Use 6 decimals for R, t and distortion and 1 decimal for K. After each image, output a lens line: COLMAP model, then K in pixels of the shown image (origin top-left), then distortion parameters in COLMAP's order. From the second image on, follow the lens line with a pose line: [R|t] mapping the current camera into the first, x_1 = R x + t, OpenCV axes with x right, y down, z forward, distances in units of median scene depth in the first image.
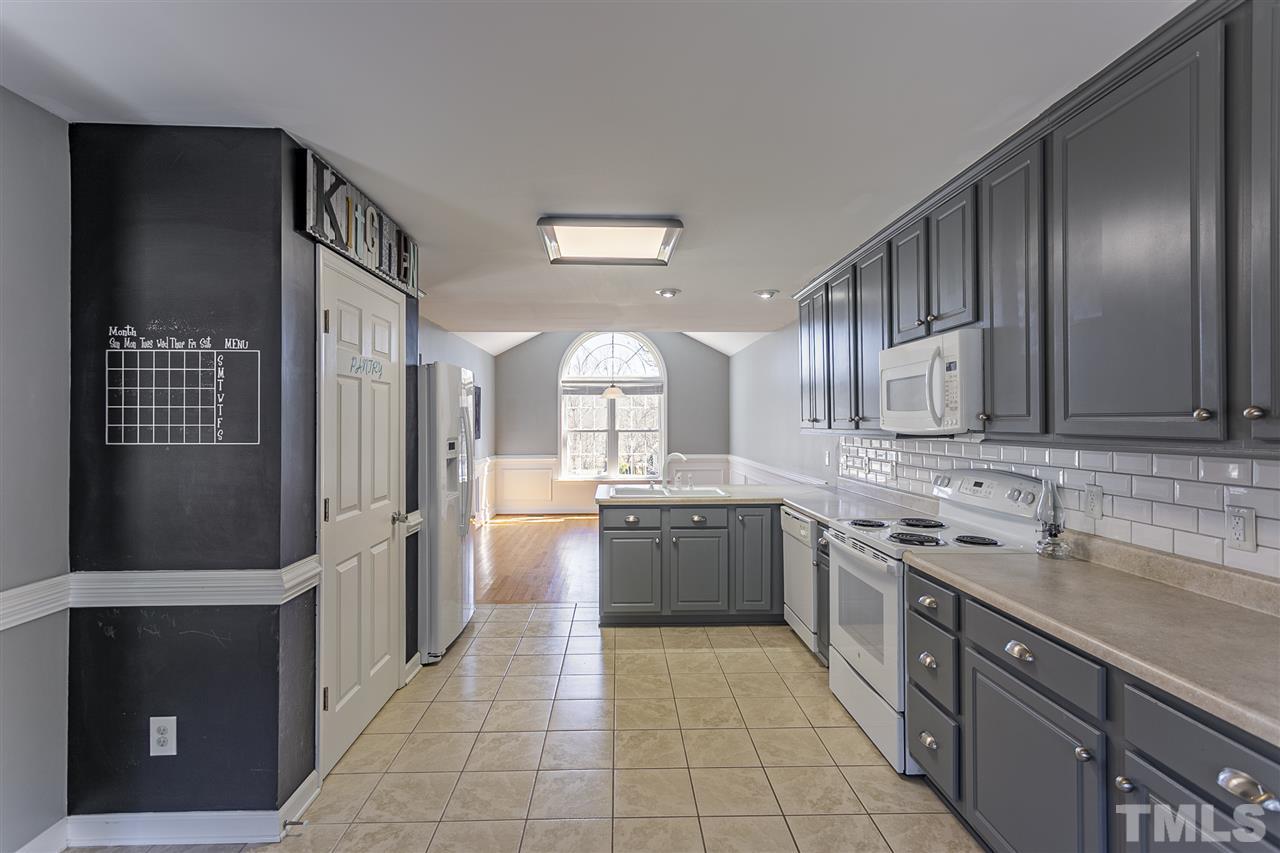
lens RADIAL K [[600.2, 0, 634.8], [0, 600.2, 421.8], [0, 0, 1]] dist [0.002231, 0.000546]
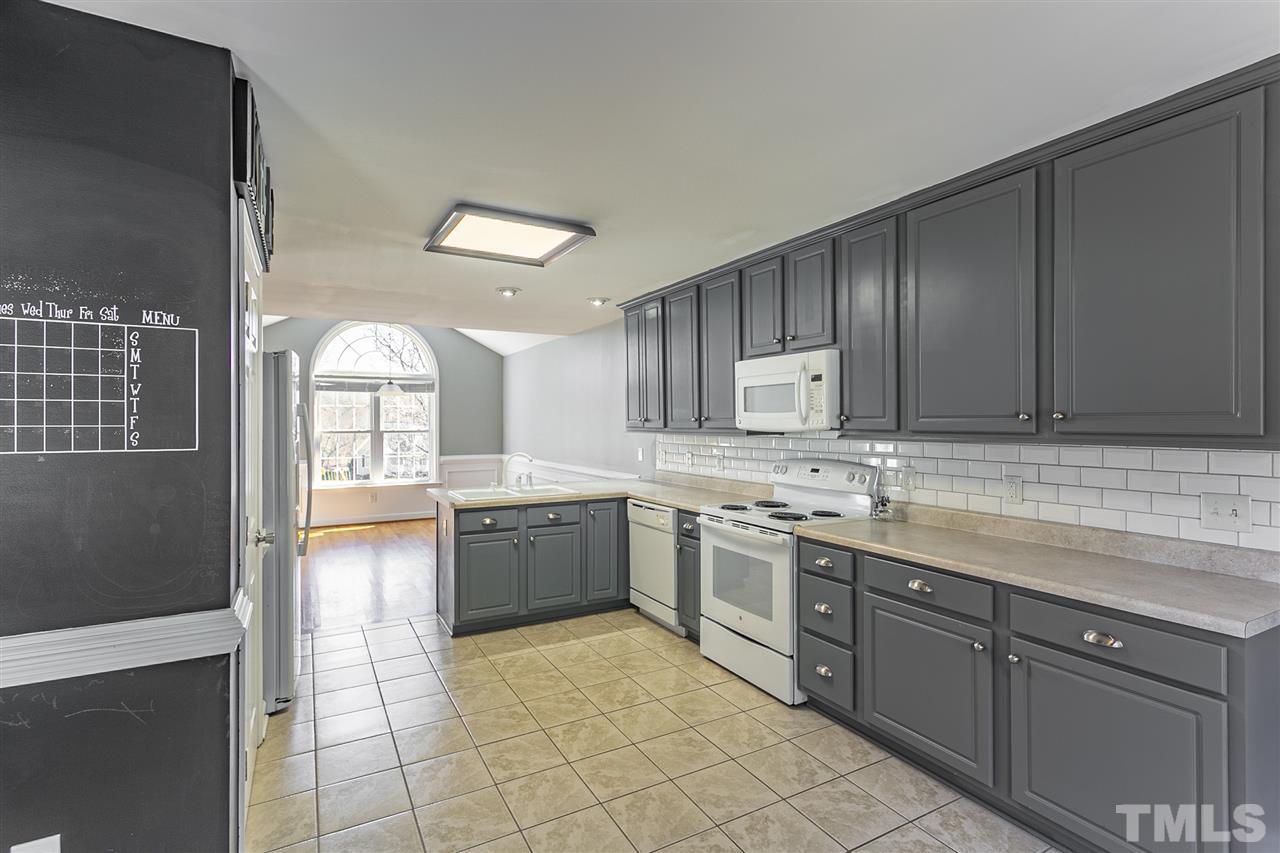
lens RADIAL K [[600.2, 0, 634.8], [0, 600.2, 421.8], [0, 0, 1]] dist [0.002231, 0.000546]
pose [[0.889445, -0.000006, 0.457042, -0.351140], [-0.000083, 1.000000, 0.000176, 0.000372], [-0.457042, -0.000194, 0.889445, 0.039061]]
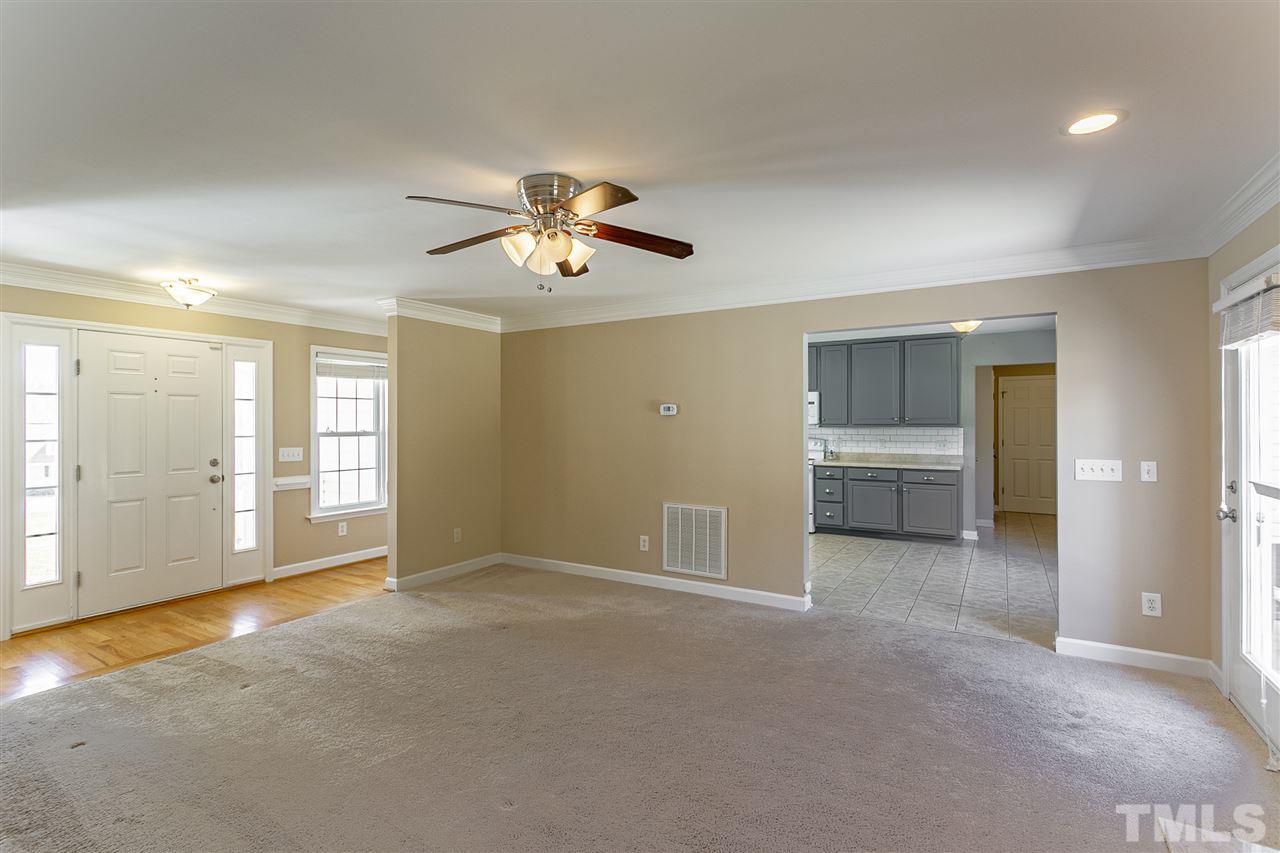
lens RADIAL K [[600.2, 0, 634.8], [0, 600.2, 421.8], [0, 0, 1]] dist [0.002231, 0.000546]
pose [[0.535710, -0.000700, 0.844401, -2.315767], [-0.001075, 0.999998, 0.001511, 0.001881], [-0.844401, -0.001718, 0.535709, 0.085738]]
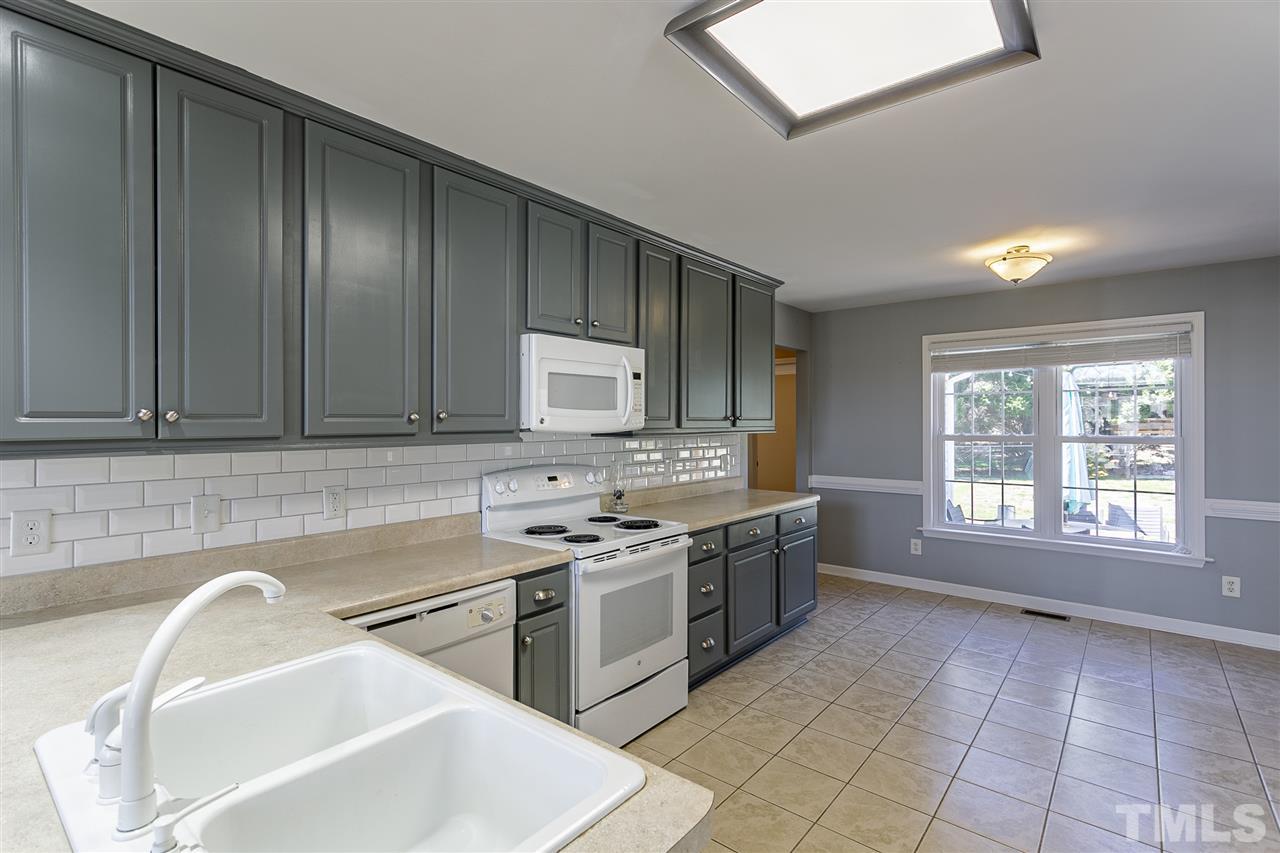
lens RADIAL K [[600.2, 0, 634.8], [0, 600.2, 421.8], [0, 0, 1]] dist [0.002231, 0.000546]
pose [[-0.751686, 0.002645, 0.659516, -0.252890], [-0.000032, 0.999992, -0.004047, 0.006082], [-0.659521, -0.003063, -0.751680, 1.706270]]
